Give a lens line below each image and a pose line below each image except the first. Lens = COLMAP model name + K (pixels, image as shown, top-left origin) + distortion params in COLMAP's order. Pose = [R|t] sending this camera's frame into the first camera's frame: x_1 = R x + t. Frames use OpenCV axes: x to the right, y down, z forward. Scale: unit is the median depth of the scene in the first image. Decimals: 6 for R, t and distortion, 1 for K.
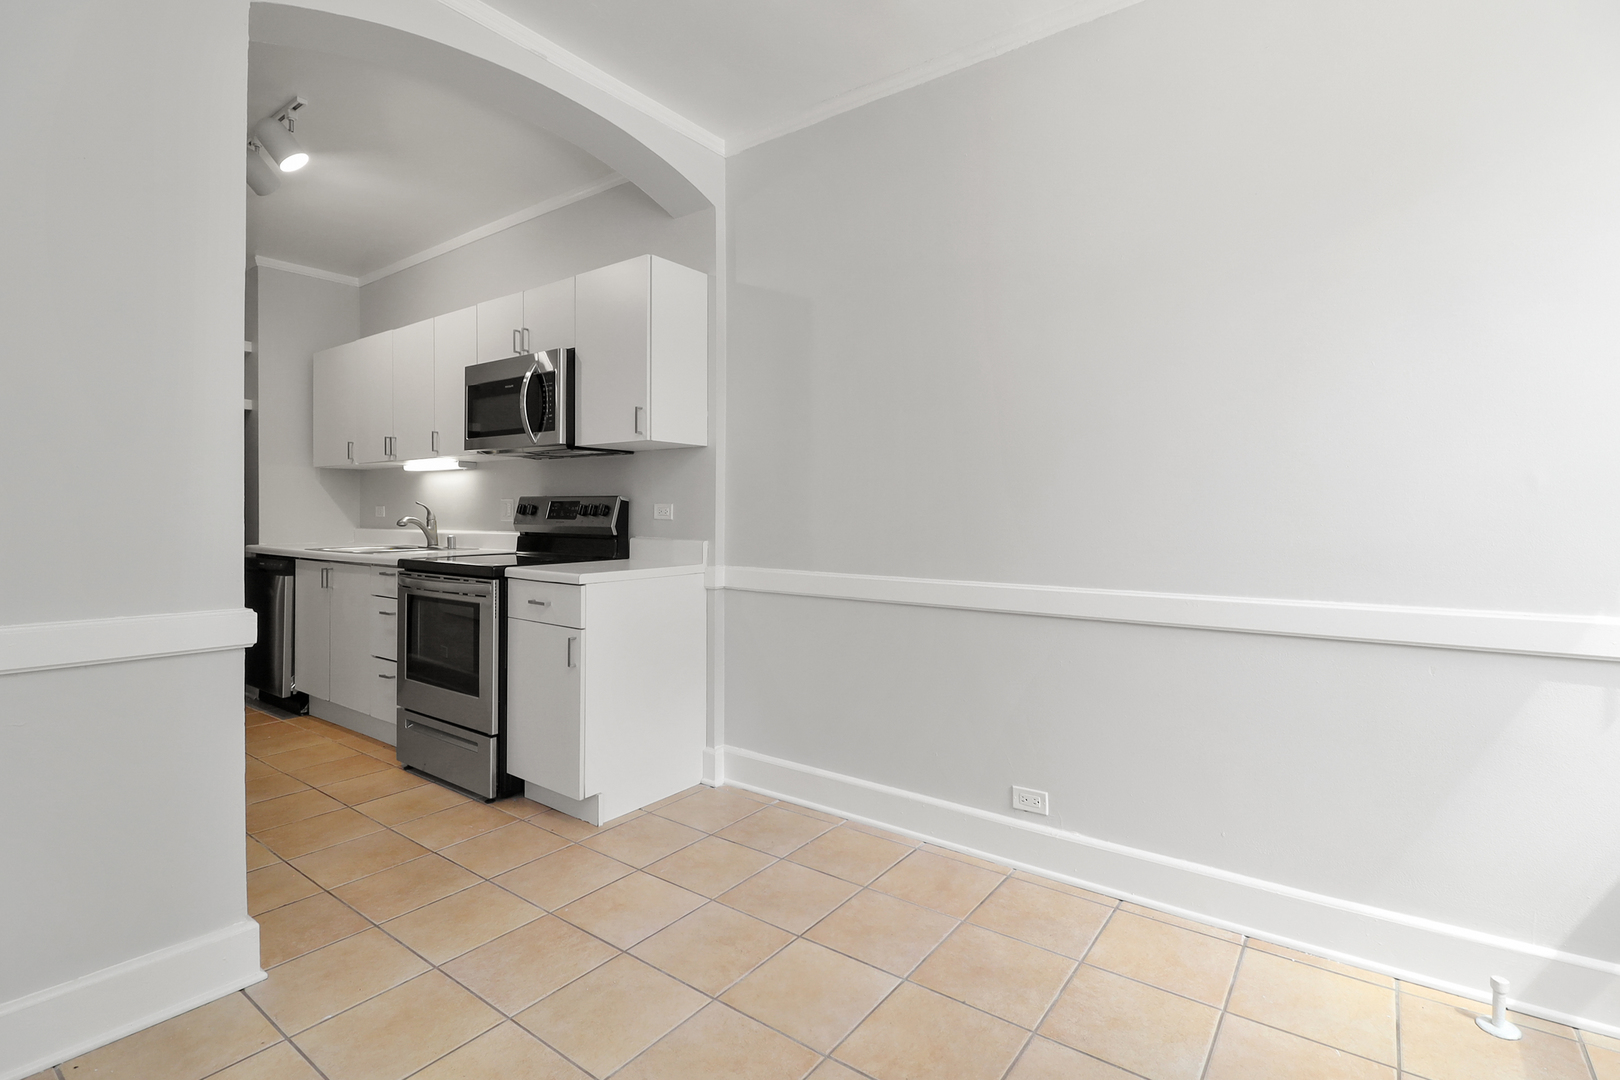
lens RADIAL K [[744.6, 0, 809.7], [0, 744.6, 513.6], [0, 0, 1]] dist [0.002663, -0.002180]
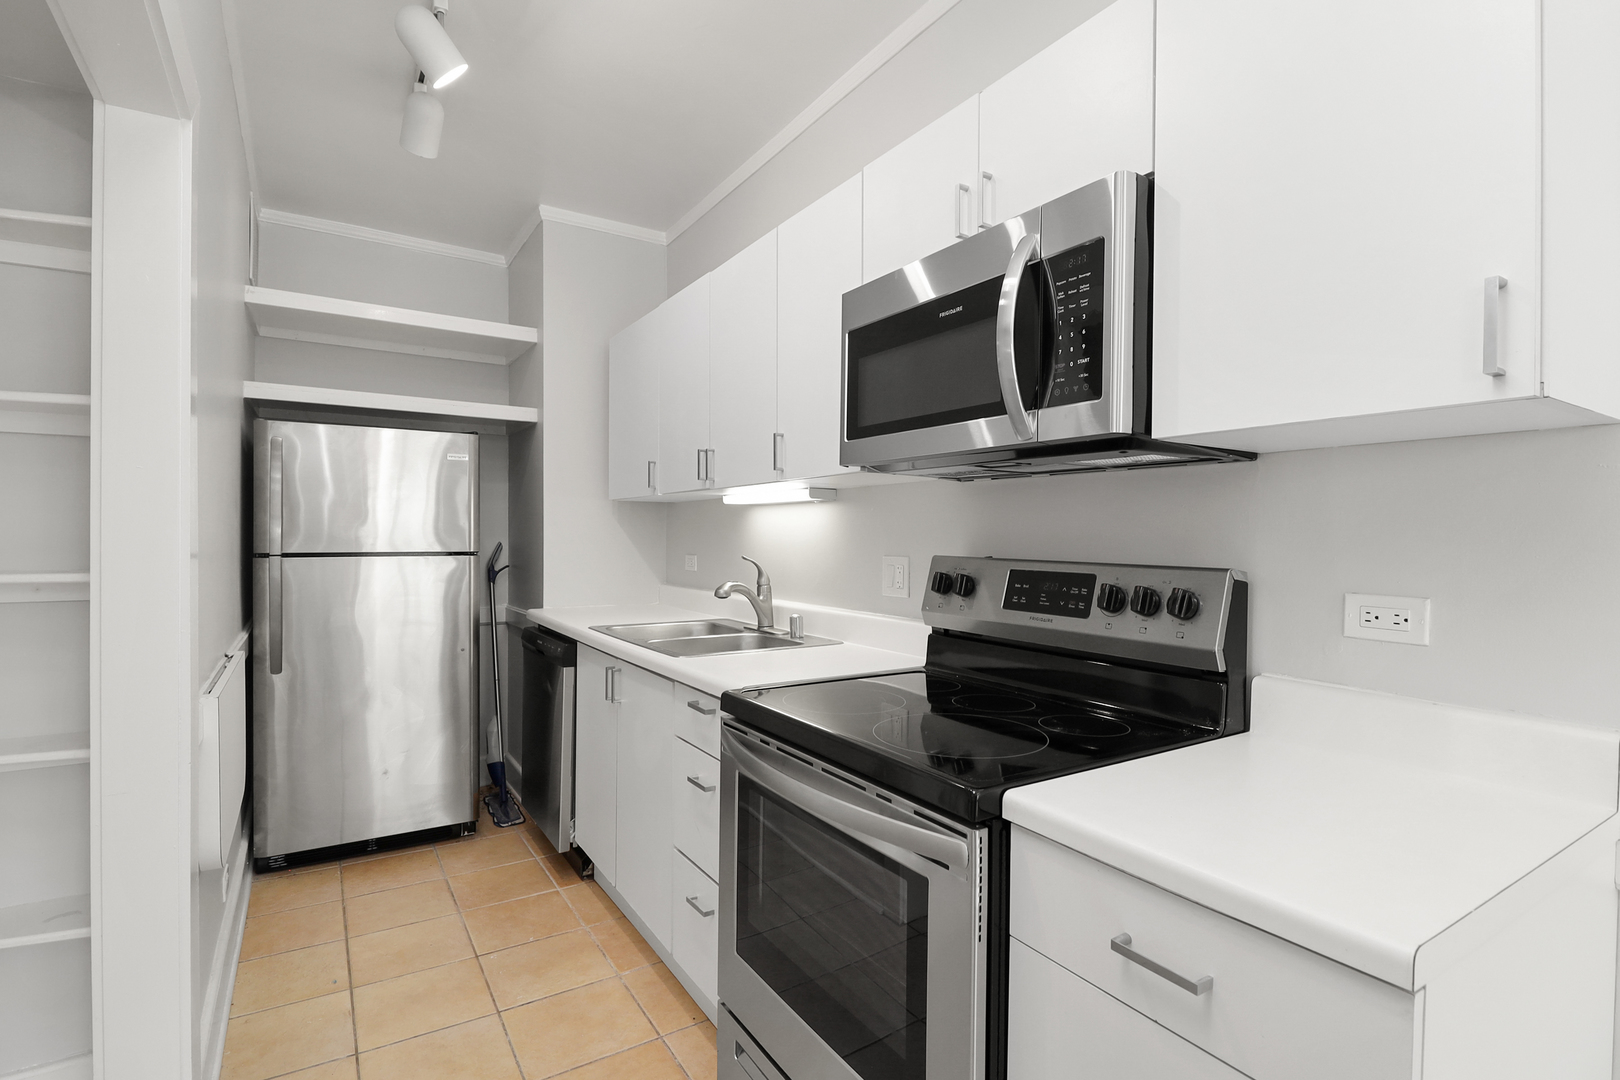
lens RADIAL K [[811.0, 0, 810.0], [0, 811.0, 543.4], [0, 0, 1]] dist [-0.013230, -0.000973]
pose [[0.929165, 0.007195, -0.369595, -0.283132], [-0.006254, 0.999973, 0.003745, -0.034774], [0.369612, -0.001168, 0.929186, 0.494244]]
